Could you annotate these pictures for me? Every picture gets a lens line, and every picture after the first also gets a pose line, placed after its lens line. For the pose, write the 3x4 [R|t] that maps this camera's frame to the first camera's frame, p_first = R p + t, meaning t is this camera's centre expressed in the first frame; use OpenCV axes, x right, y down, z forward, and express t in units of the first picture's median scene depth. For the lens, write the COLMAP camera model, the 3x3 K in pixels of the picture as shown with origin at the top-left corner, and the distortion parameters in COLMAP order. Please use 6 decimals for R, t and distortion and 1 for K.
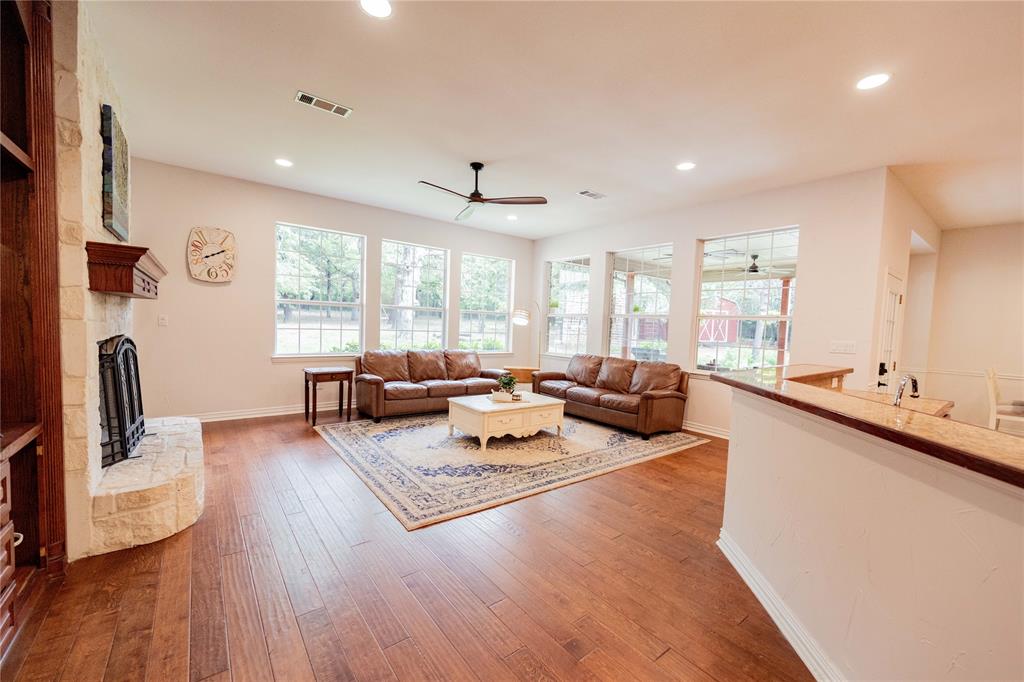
lens RADIAL K [[410.7, 0, 514.9], [0, 410.7, 342.8], [0, 0, 1]] dist [-0.003628, -0.000447]
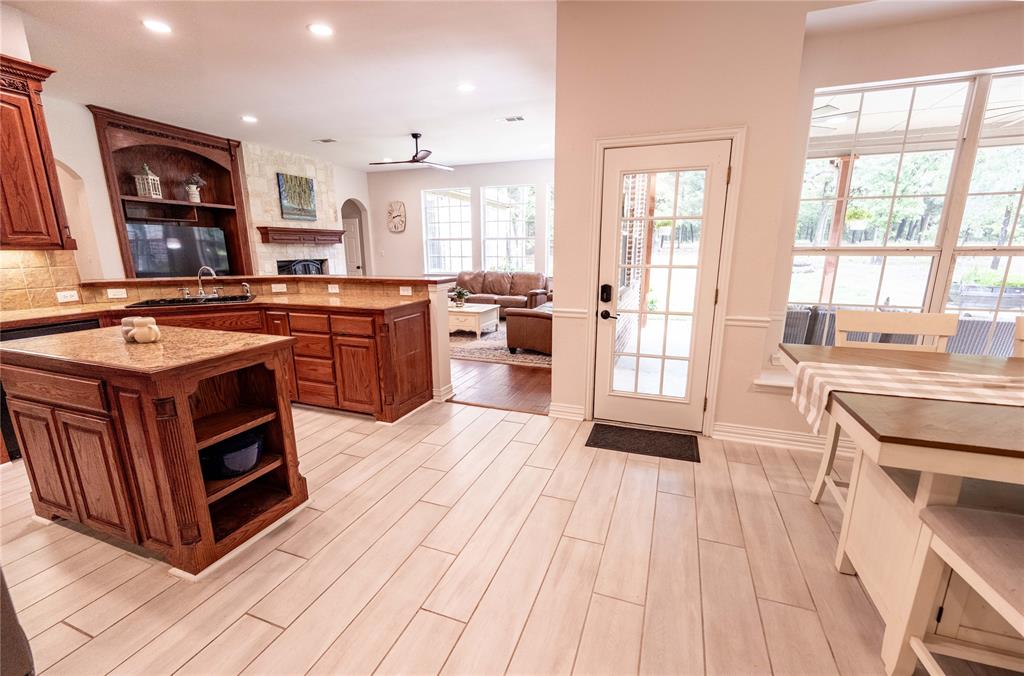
lens RADIAL K [[429.1, 0, 513.4], [0, 429.1, 346.6], [0, 0, 1]] dist [-0.002811, -0.000341]
pose [[0.517858, 0.151226, -0.841994, 1.604717], [-0.021863, 0.986269, 0.163692, 0.044058], [0.855187, -0.066361, 0.514054, 0.543727]]
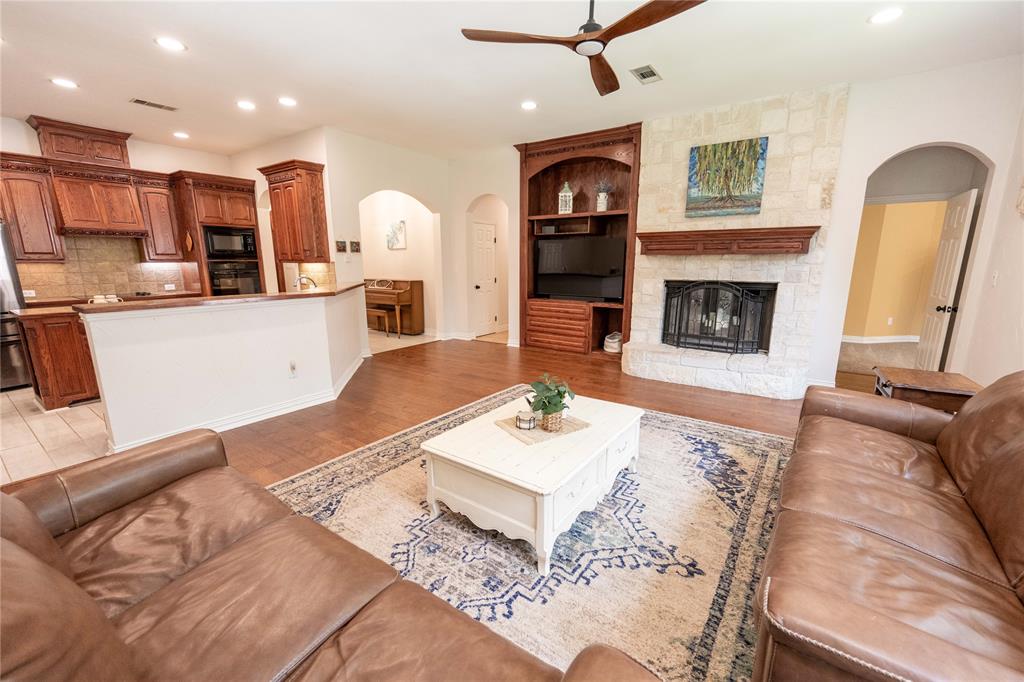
lens RADIAL K [[410.7, 0, 515.7], [0, 410.7, 349.7], [0, 0, 1]] dist [-0.003628, -0.000447]
pose [[-0.955151, 0.023835, -0.295158, 0.196502], [-0.053199, 0.966726, 0.250221, -0.085628], [0.291301, 0.254701, -0.922101, 1.782636]]
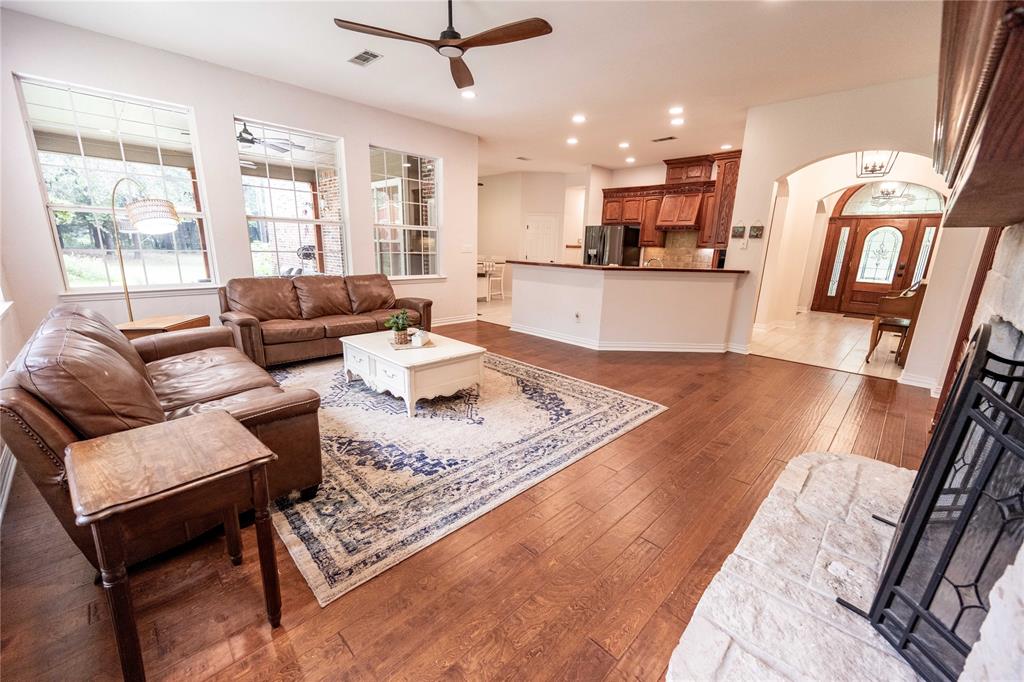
lens RADIAL K [[410.7, 0, 519.9], [0, 410.7, 356.3], [0, 0, 1]] dist [-0.003628, -0.000447]
pose [[-0.143823, -0.300603, 0.942843, -0.960515], [0.019540, 0.951700, 0.306408, -0.082040], [-0.989410, 0.062492, -0.131003, 1.134624]]
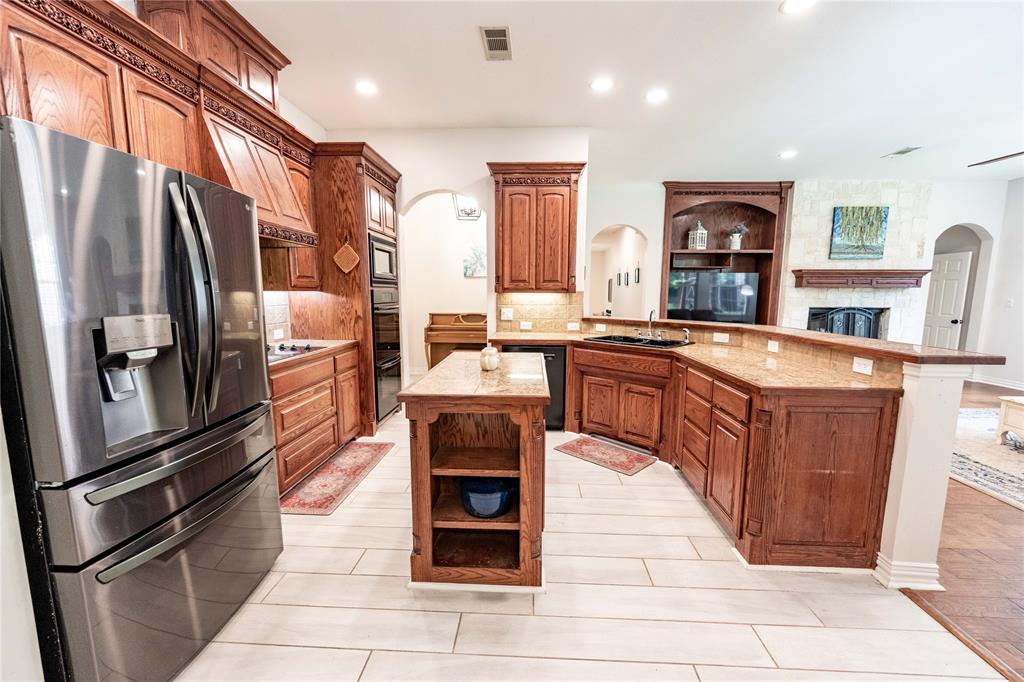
lens RADIAL K [[410.7, 0, 514.6], [0, 410.7, 347.5], [0, 0, 1]] dist [-0.003628, -0.000447]
pose [[-0.653998, 0.058166, -0.754257, 1.351215], [-0.069735, 0.988159, 0.136669, 0.018861], [0.753275, 0.141979, -0.642198, 0.836653]]
